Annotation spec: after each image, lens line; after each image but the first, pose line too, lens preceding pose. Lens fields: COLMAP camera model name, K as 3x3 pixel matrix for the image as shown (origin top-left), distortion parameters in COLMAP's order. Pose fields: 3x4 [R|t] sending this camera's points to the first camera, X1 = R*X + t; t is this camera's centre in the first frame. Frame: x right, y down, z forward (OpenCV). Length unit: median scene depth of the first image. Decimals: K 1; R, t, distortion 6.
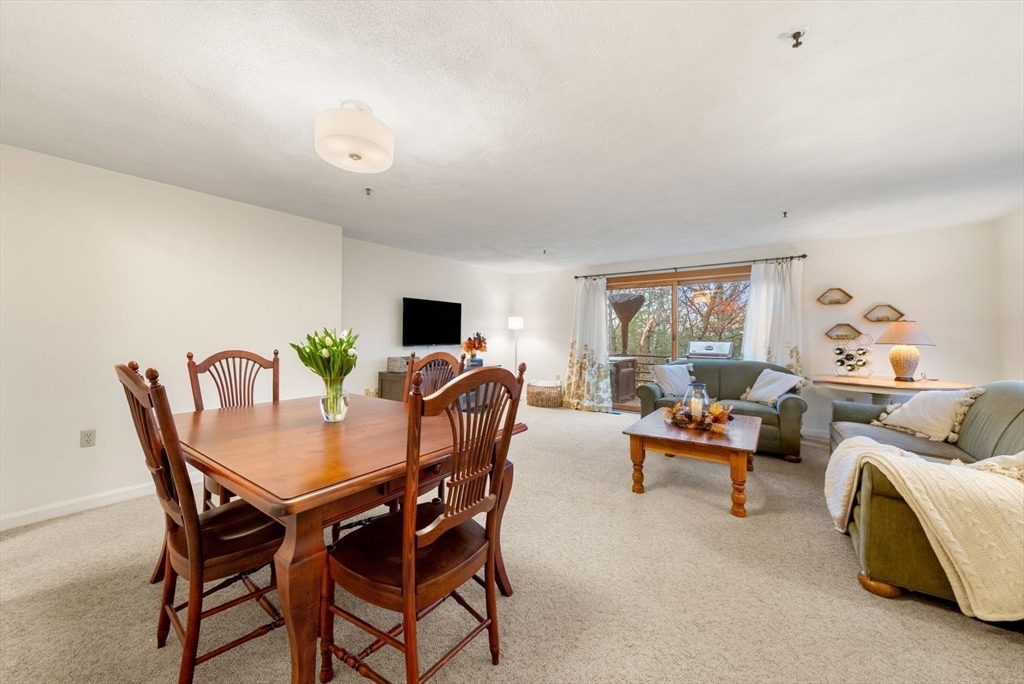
lens RADIAL K [[398.7, 0, 516.0], [0, 398.7, 334.9], [0, 0, 1]] dist [-0.002220, 0.000030]
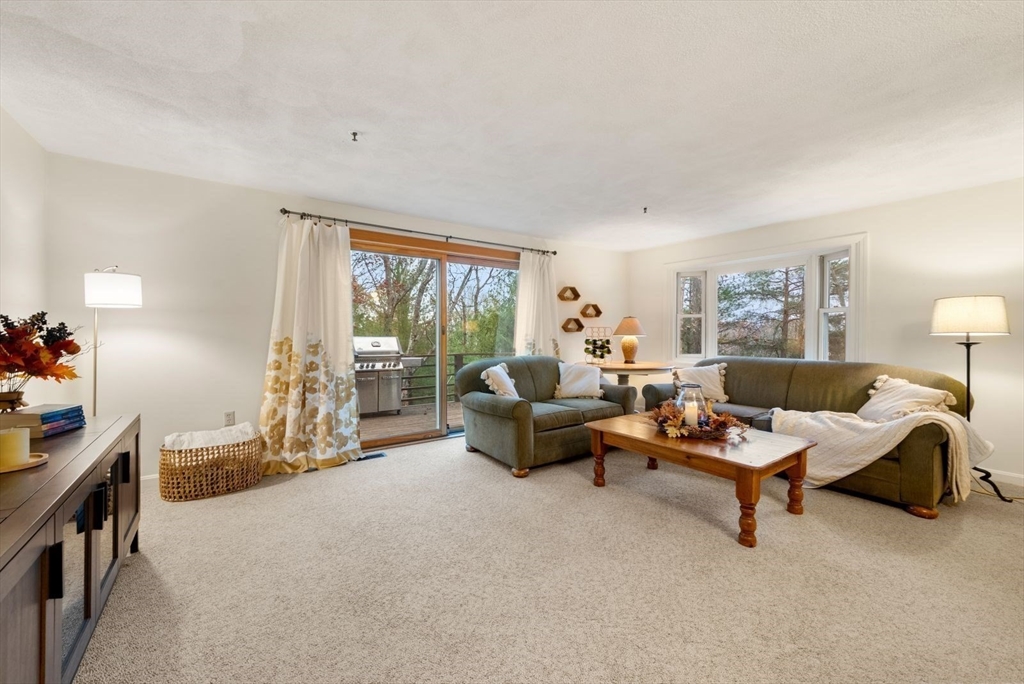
lens RADIAL K [[398.7, 0, 509.5], [0, 398.7, 339.8], [0, 0, 1]] dist [-0.002220, 0.000030]
pose [[0.321560, -0.018495, 0.946709, -0.248273], [0.000019, 0.999809, 0.019526, 0.008382], [-0.946889, -0.006261, 0.321499, 0.596899]]
